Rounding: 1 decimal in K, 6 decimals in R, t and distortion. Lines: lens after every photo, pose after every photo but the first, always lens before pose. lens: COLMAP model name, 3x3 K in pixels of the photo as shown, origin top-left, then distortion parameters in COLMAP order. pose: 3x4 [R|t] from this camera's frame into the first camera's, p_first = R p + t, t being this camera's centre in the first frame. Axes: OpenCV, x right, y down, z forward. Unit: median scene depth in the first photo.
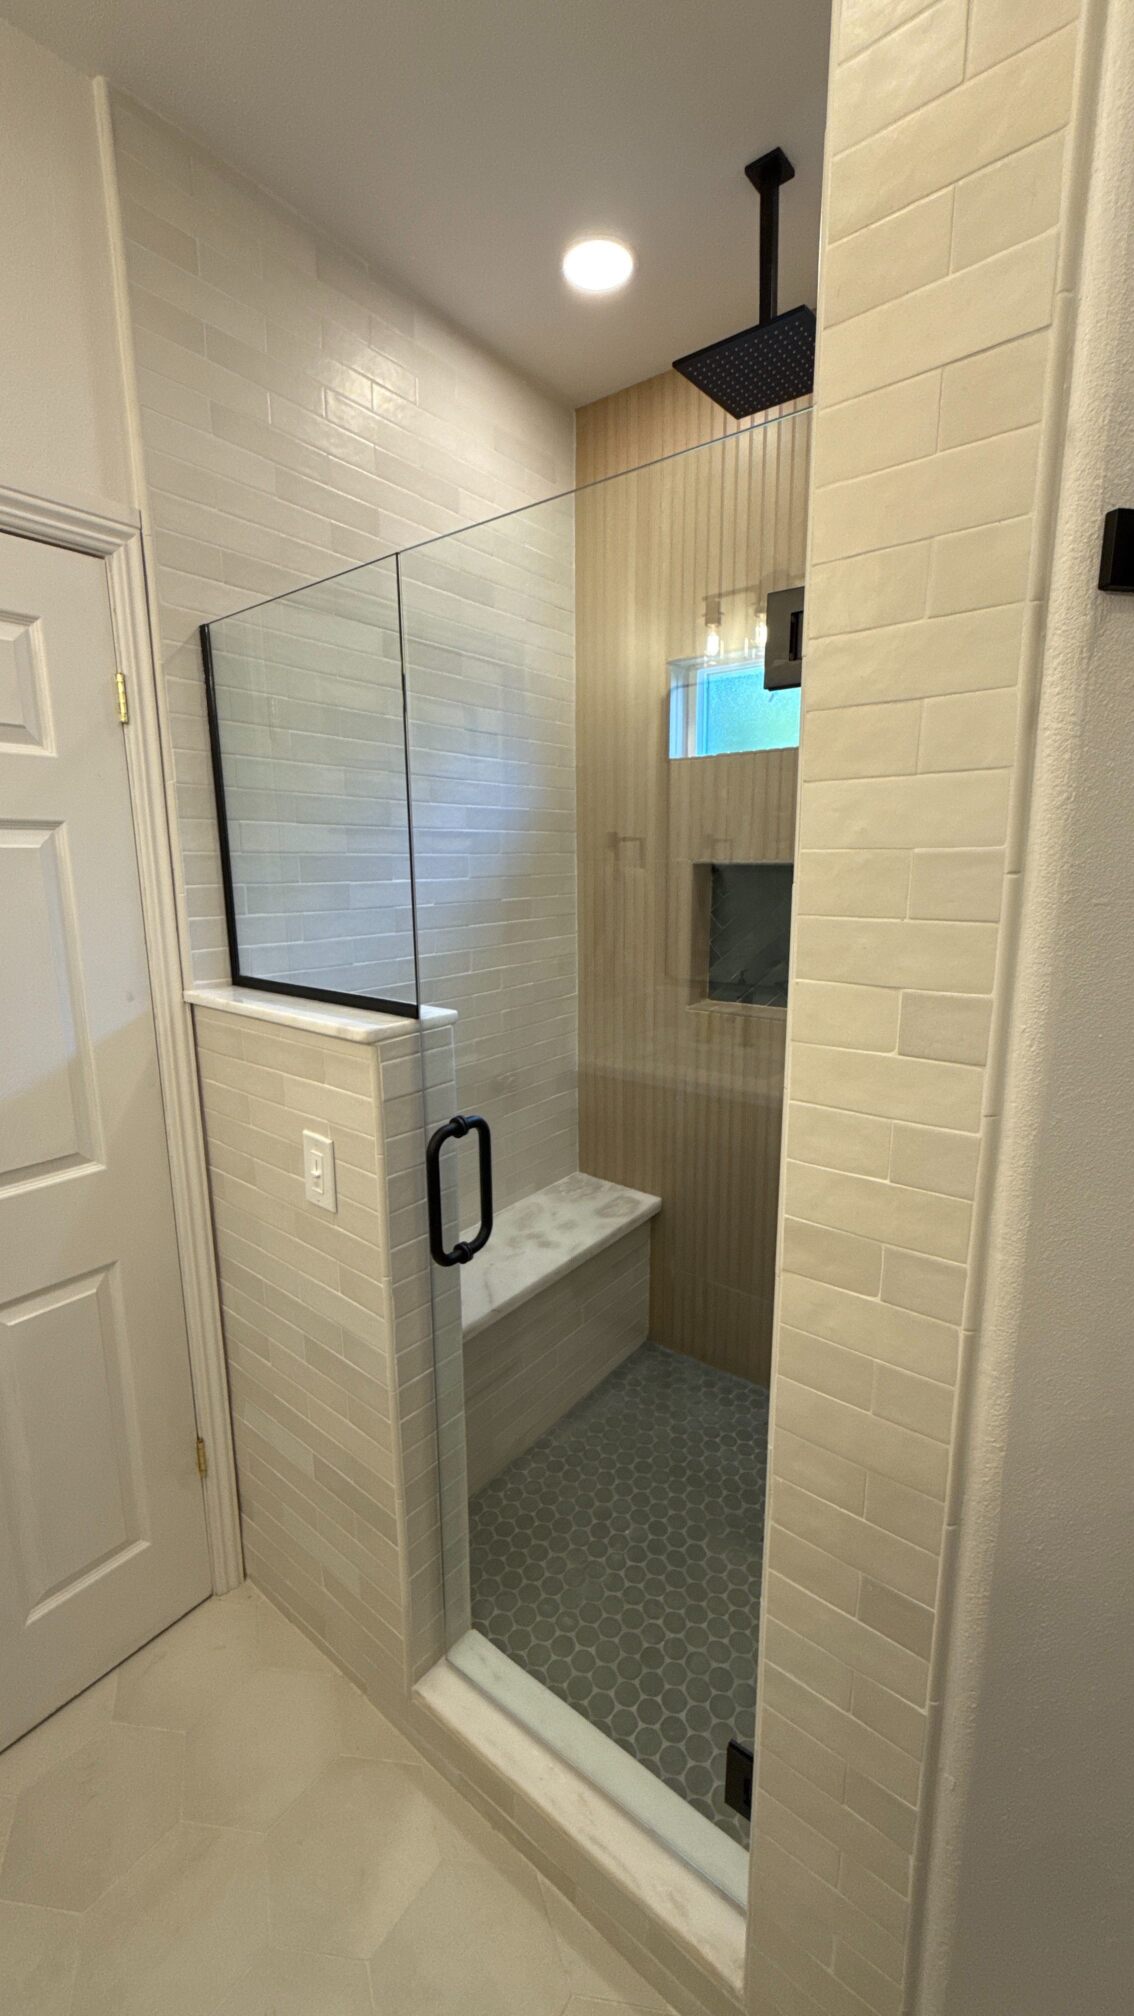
lens RADIAL K [[787.1, 0, 528.7], [0, 787.1, 1006.2], [0, 0, 1]] dist [-0.000427, -0.000049]
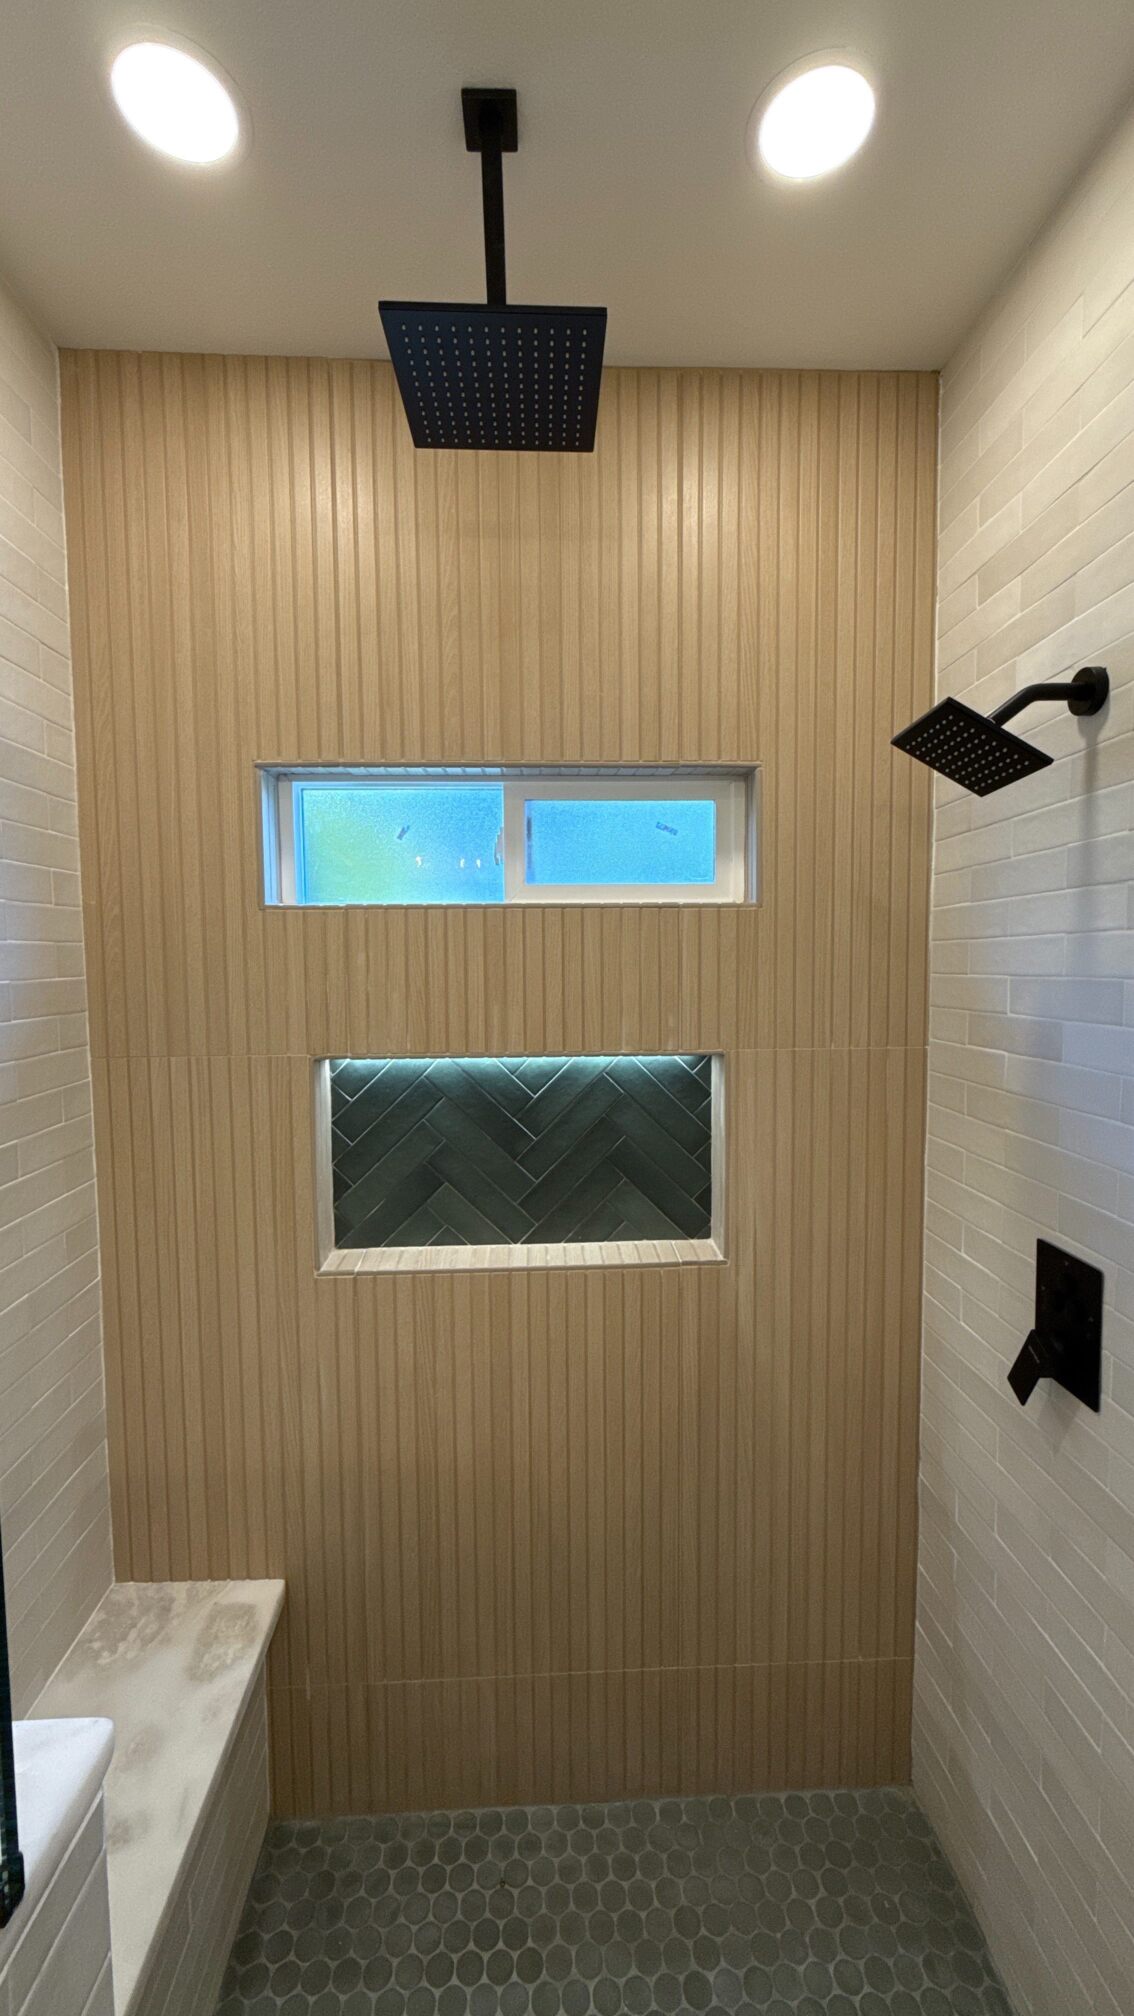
lens RADIAL K [[807.8, 0, 567.7], [0, 807.8, 1014.0], [0, 0, 1]] dist [0.002730, 0.000170]
pose [[0.738498, -0.035625, 0.673314, -0.089473], [0.117905, 0.990040, -0.076935, -0.137110], [-0.663867, 0.136203, 0.735343, 0.326304]]
